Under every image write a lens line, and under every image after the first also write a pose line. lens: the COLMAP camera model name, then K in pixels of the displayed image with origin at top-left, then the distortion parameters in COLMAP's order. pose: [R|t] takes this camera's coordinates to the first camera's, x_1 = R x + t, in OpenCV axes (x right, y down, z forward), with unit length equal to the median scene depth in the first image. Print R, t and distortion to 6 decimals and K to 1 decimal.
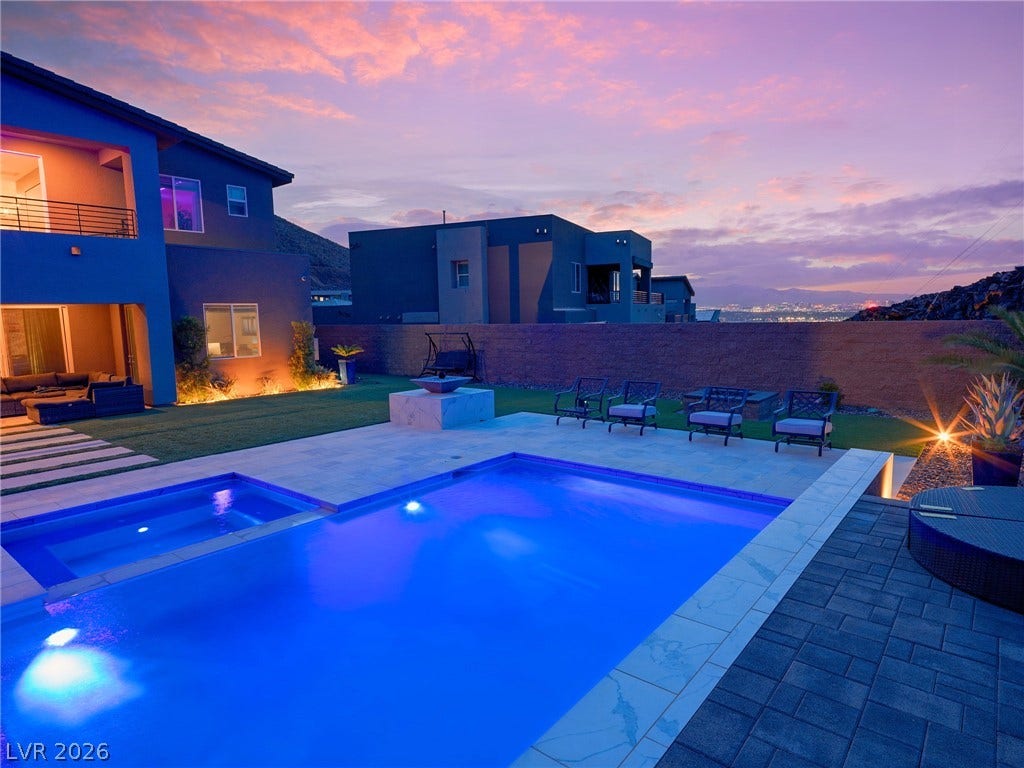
lens RADIAL K [[602.0, 0, 507.1], [0, 602.0, 384.2], [0, 0, 1]] dist [-0.002731, -0.001438]
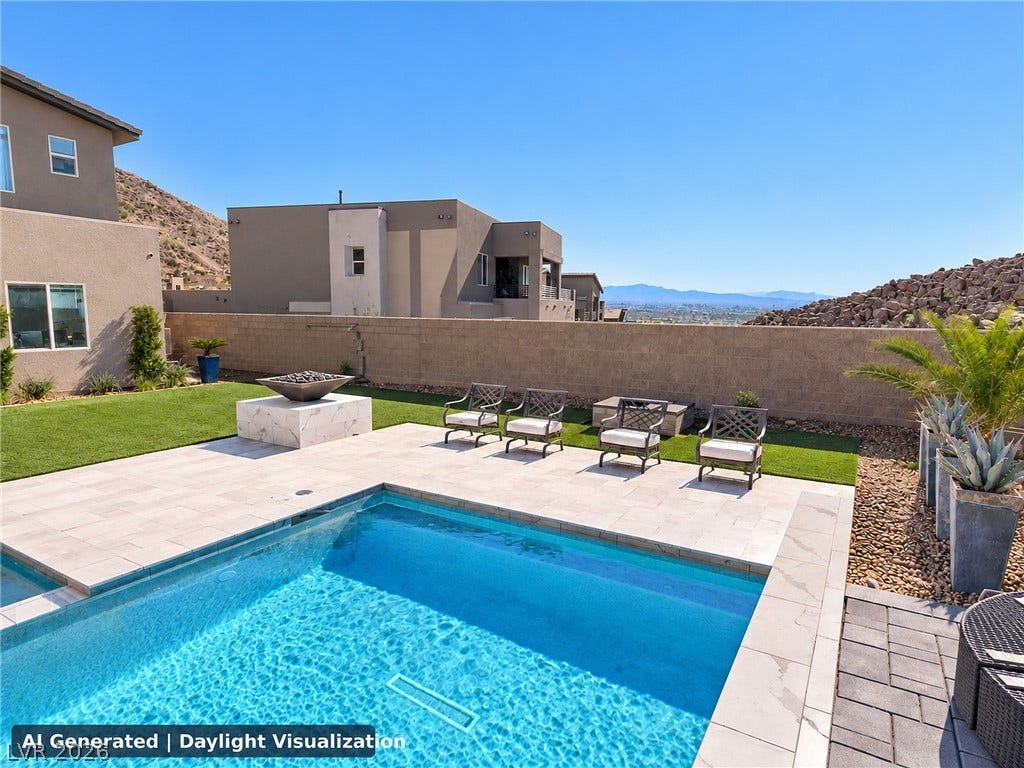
lens RADIAL K [[602.0, 0, 516.4], [0, 602.0, 378.4], [0, 0, 1]] dist [-0.002731, -0.001438]
pose [[0.986925, 0.011724, 0.160756, 0.030284], [-0.011847, 0.999930, -0.000194, -0.013904], [-0.160747, -0.001713, 0.986994, 0.112011]]
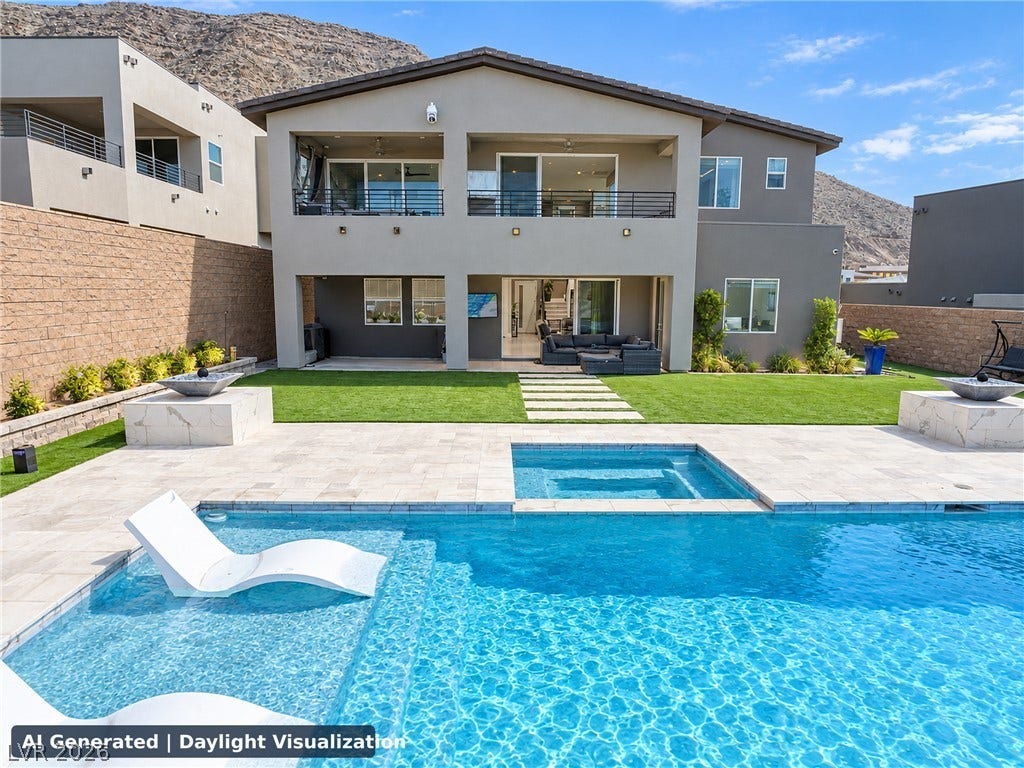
lens RADIAL K [[602.0, 0, 515.7], [0, 602.0, 384.8], [0, 0, 1]] dist [-0.002731, -0.001438]
pose [[0.662180, 0.140030, -0.736145, 0.042298], [-0.110663, 0.989887, 0.088752, -0.005162], [0.741129, 0.022694, 0.670979, 0.041913]]
